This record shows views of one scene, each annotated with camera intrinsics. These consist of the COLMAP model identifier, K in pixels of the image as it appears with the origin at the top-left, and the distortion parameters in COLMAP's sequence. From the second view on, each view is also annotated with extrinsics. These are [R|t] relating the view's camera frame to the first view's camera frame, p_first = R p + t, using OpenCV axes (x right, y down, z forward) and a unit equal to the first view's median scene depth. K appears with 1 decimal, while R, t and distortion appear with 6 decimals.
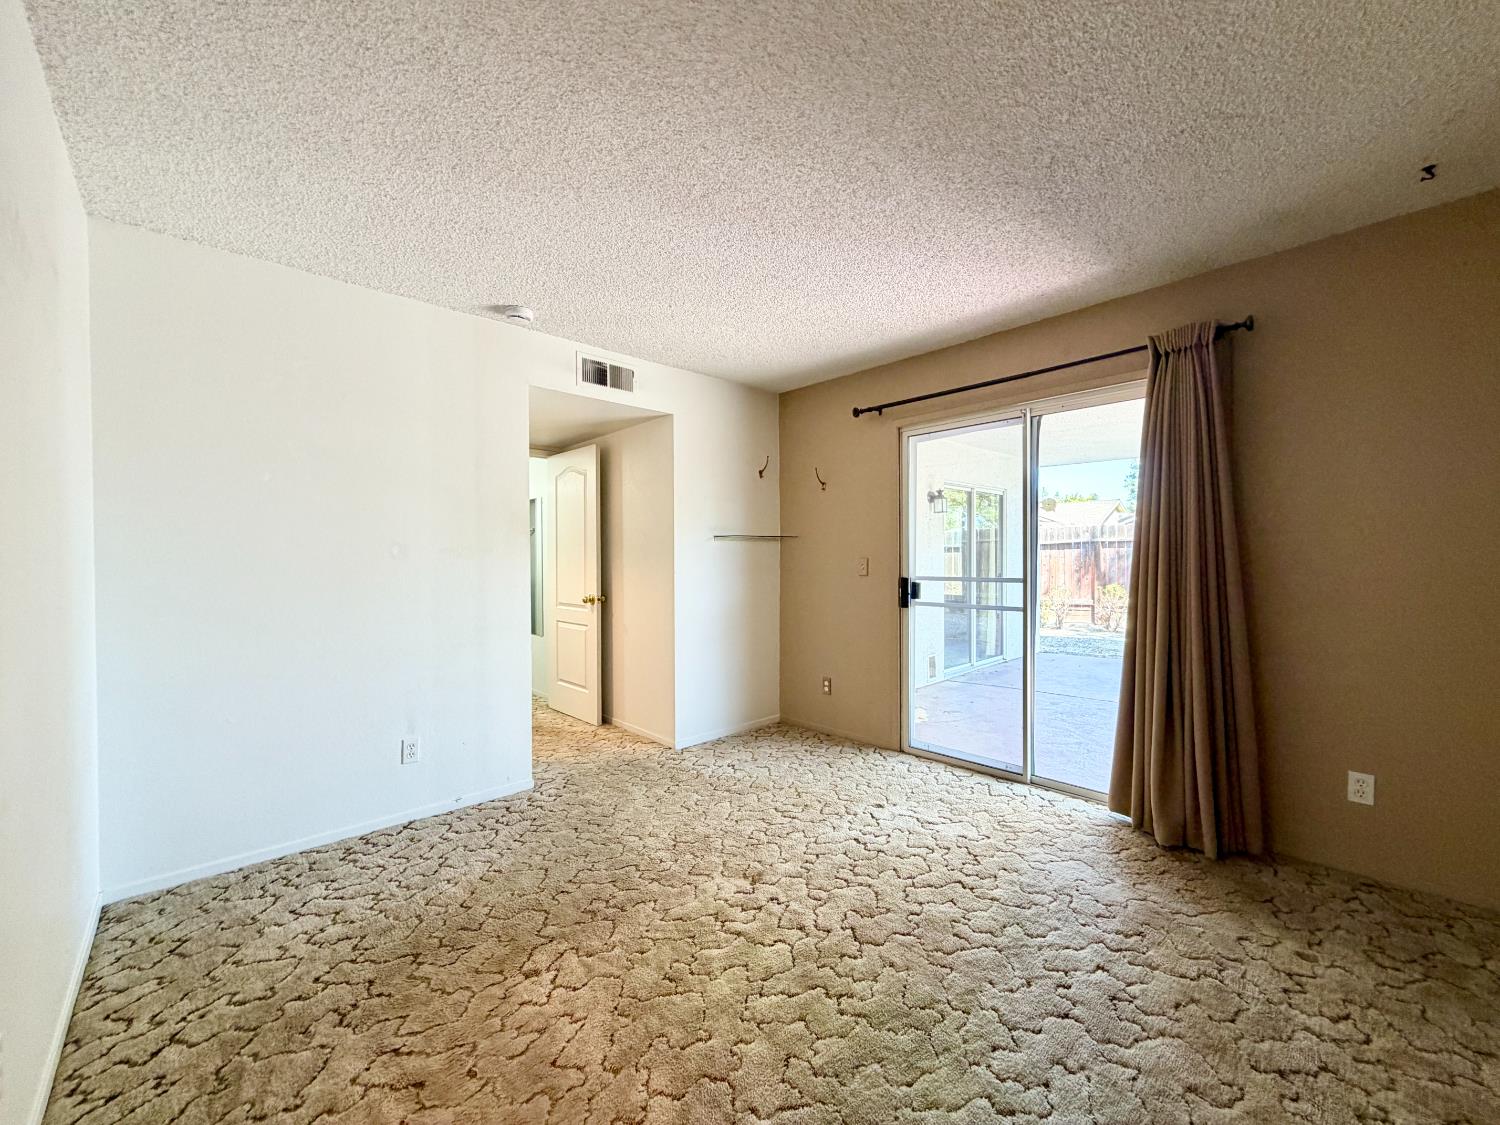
lens RADIAL K [[596.3, 0, 750.0], [0, 596.3, 562.5], [0, 0, 1]] dist [-0.002455, -0.000303]
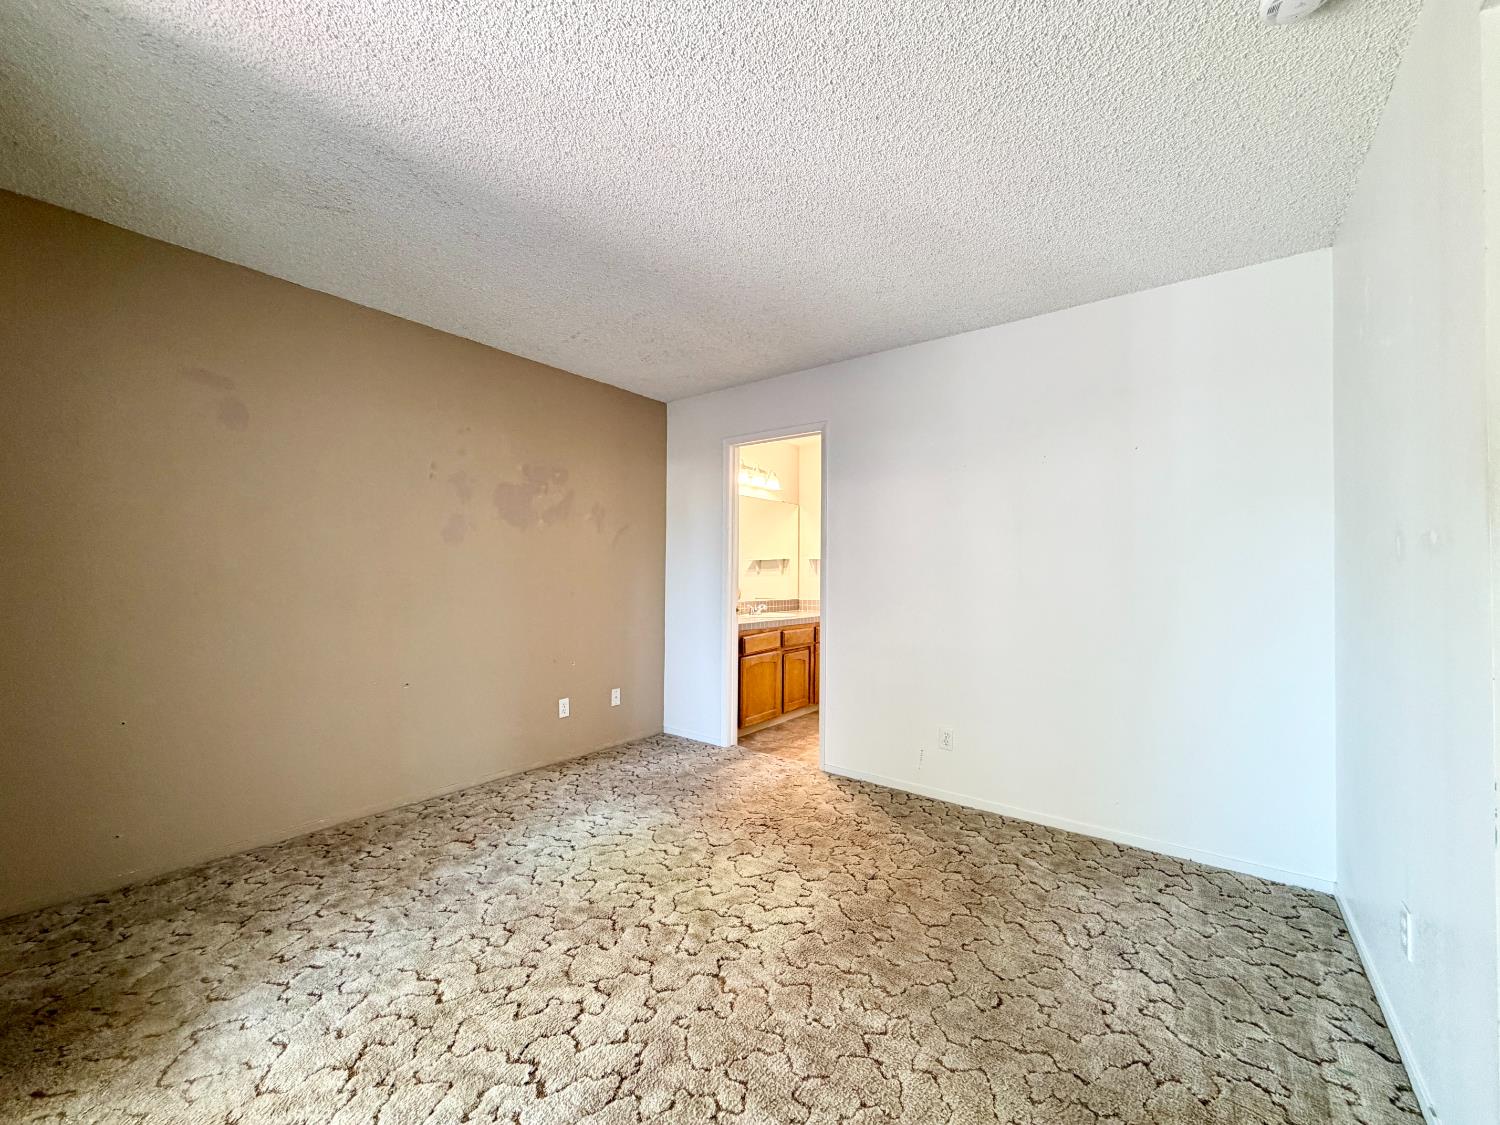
lens RADIAL K [[596.3, 0, 750.0], [0, 596.3, 562.5], [0, 0, 1]] dist [-0.002455, -0.000303]
pose [[-0.985833, -0.005392, -0.167645, 0.108520], [-0.004012, 0.999955, -0.008568, 0.004081], [0.167683, -0.007774, -0.985810, 1.907479]]
